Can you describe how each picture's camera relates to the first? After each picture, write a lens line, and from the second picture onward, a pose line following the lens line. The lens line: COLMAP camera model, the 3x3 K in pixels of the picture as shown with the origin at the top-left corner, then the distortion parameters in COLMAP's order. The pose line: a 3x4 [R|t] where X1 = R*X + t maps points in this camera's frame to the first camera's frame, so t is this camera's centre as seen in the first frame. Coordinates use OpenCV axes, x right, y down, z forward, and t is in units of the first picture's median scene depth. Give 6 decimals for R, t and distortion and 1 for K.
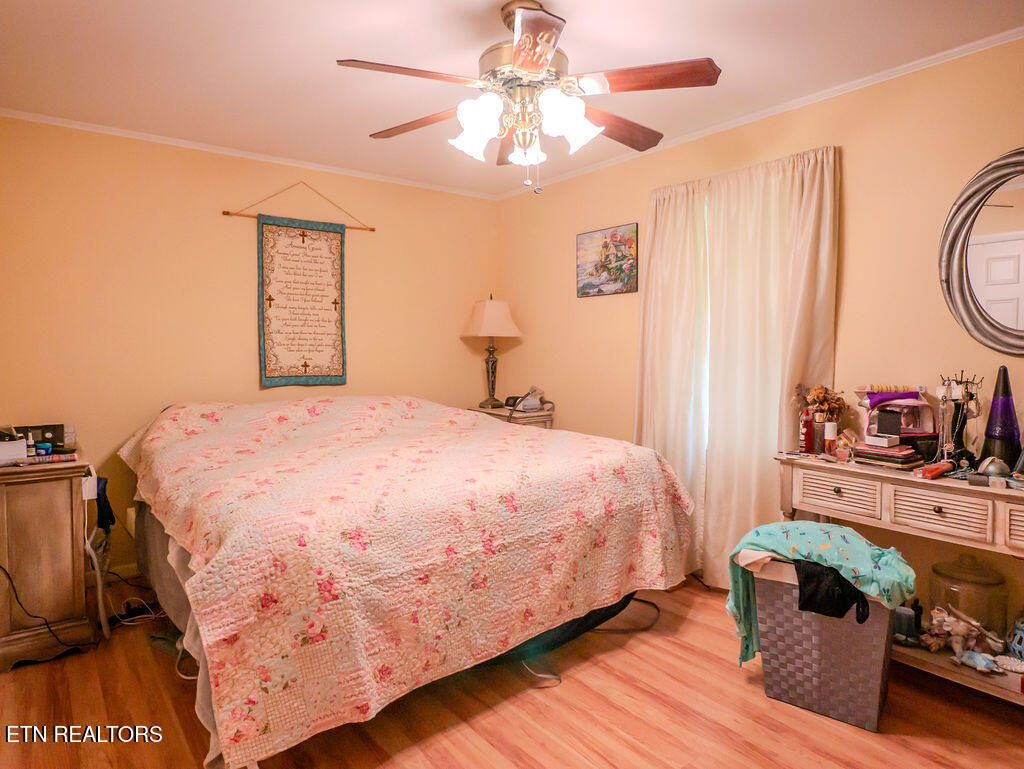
lens RADIAL K [[620.4, 0, 498.1], [0, 620.4, 369.9], [0, 0, 1]] dist [-0.000976, 0.003807]
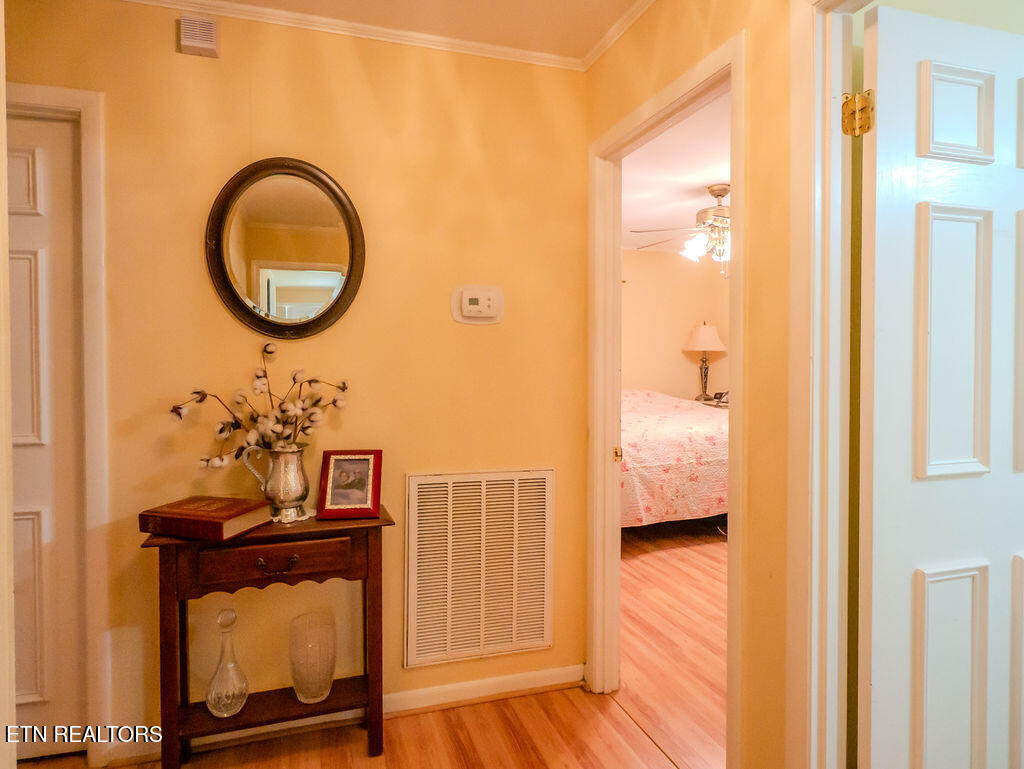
lens RADIAL K [[620.4, 0, 498.1], [0, 620.4, 369.9], [0, 0, 1]] dist [-0.000976, 0.003807]
pose [[0.942506, 0.006780, -0.334121, 0.037503], [-0.011958, 0.999838, -0.013445, 0.030224], [0.333976, 0.016667, 0.942434, -1.012829]]
